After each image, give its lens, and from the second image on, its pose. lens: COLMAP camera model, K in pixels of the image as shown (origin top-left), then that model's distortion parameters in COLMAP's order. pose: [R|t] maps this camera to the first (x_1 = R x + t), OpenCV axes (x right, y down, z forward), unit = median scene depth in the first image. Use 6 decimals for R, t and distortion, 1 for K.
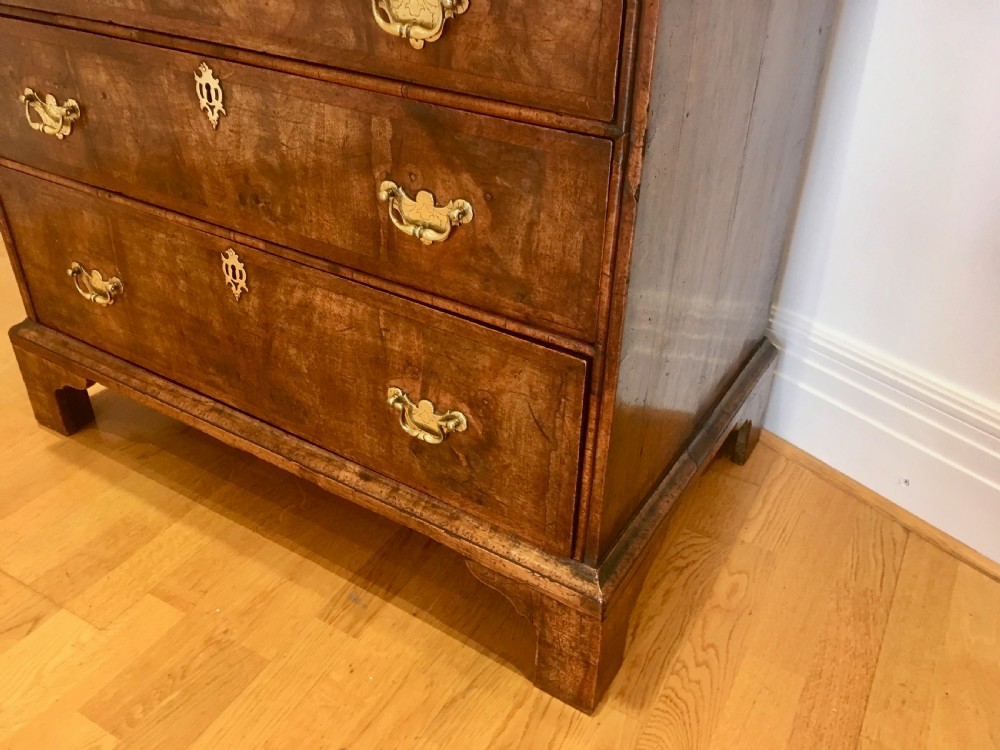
lens RADIAL K [[845.2, 0, 499.1], [0, 845.2, 371.1], [0, 0, 1]] dist [0.079921, -0.099805]
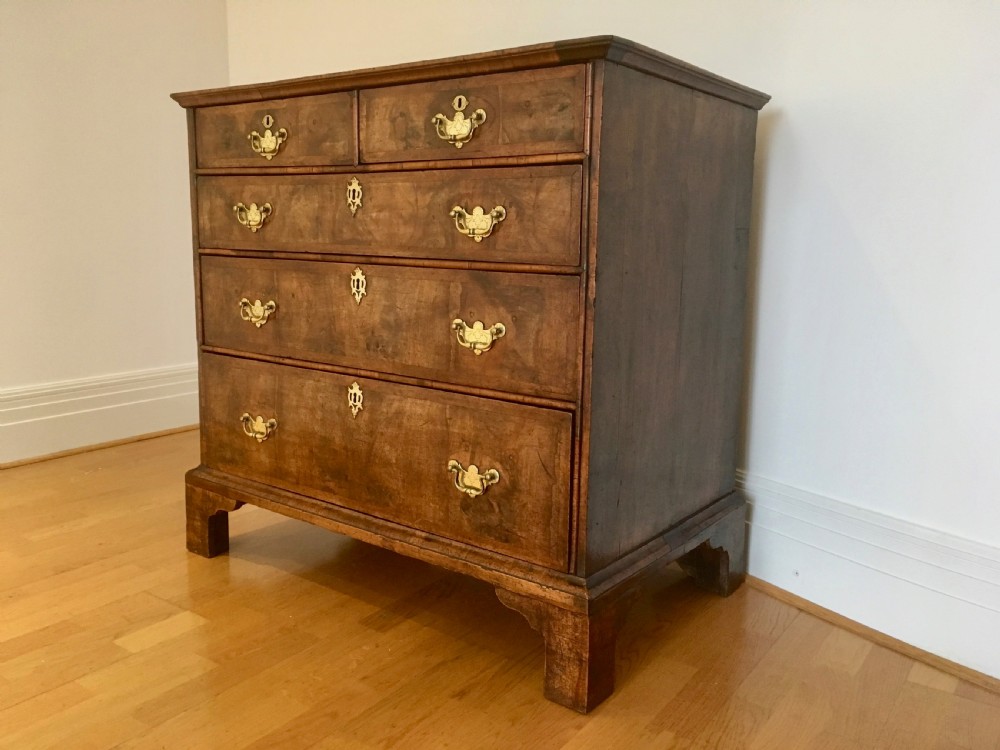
lens RADIAL K [[855.2, 0, 496.0], [0, 855.2, 370.5], [0, 0, 1]] dist [0.046736, 0.002266]
pose [[0.995398, 0.012098, -0.095065, 0.093533], [-0.049209, 0.915758, -0.398705, 0.469259], [0.082233, 0.401548, 0.912139, -0.438440]]
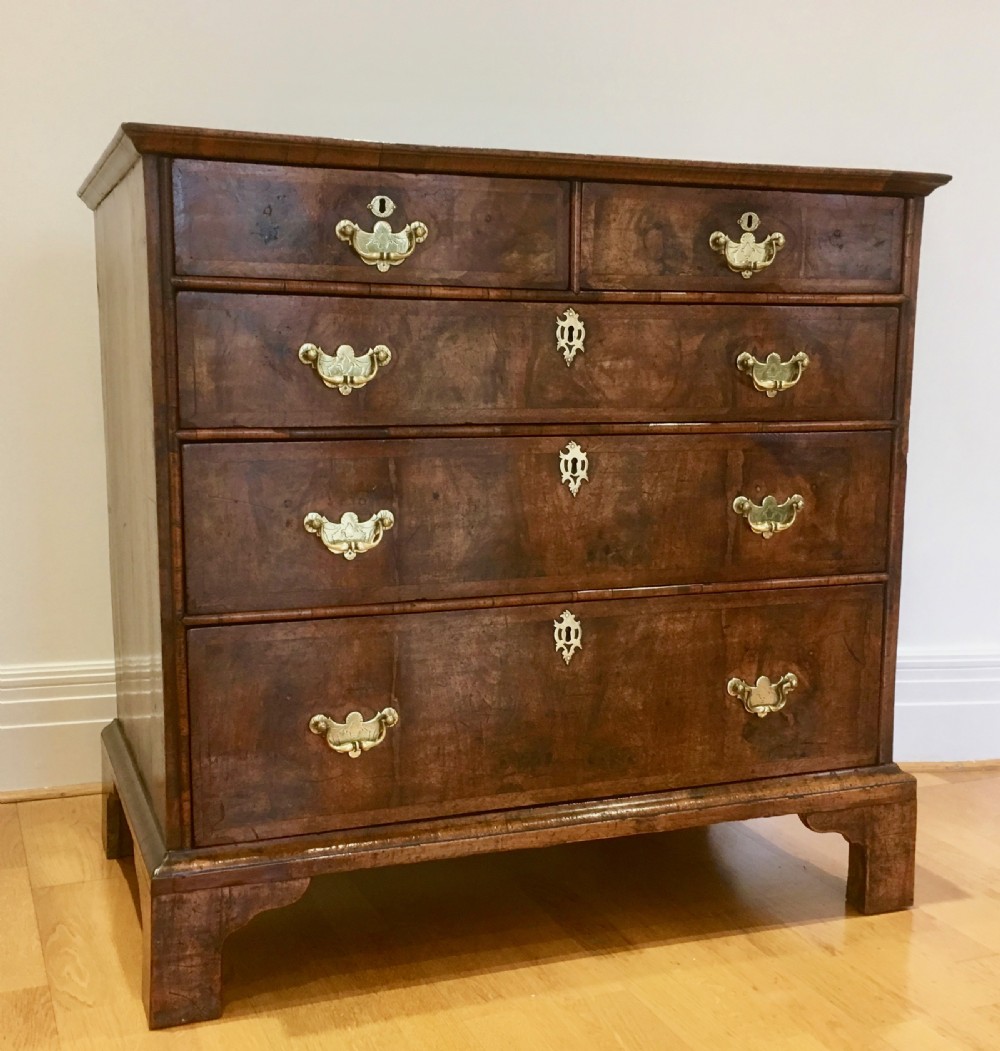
lens RADIAL K [[1231.7, 0, 442.7], [0, 1231.7, 554.8], [0, 0, 1]] dist [0.052801, -0.007318]
pose [[0.631119, -0.135016, 0.763845, -1.627283], [0.428832, 0.881298, -0.198540, 0.033286], [-0.646369, 0.452863, 0.614103, 0.136282]]
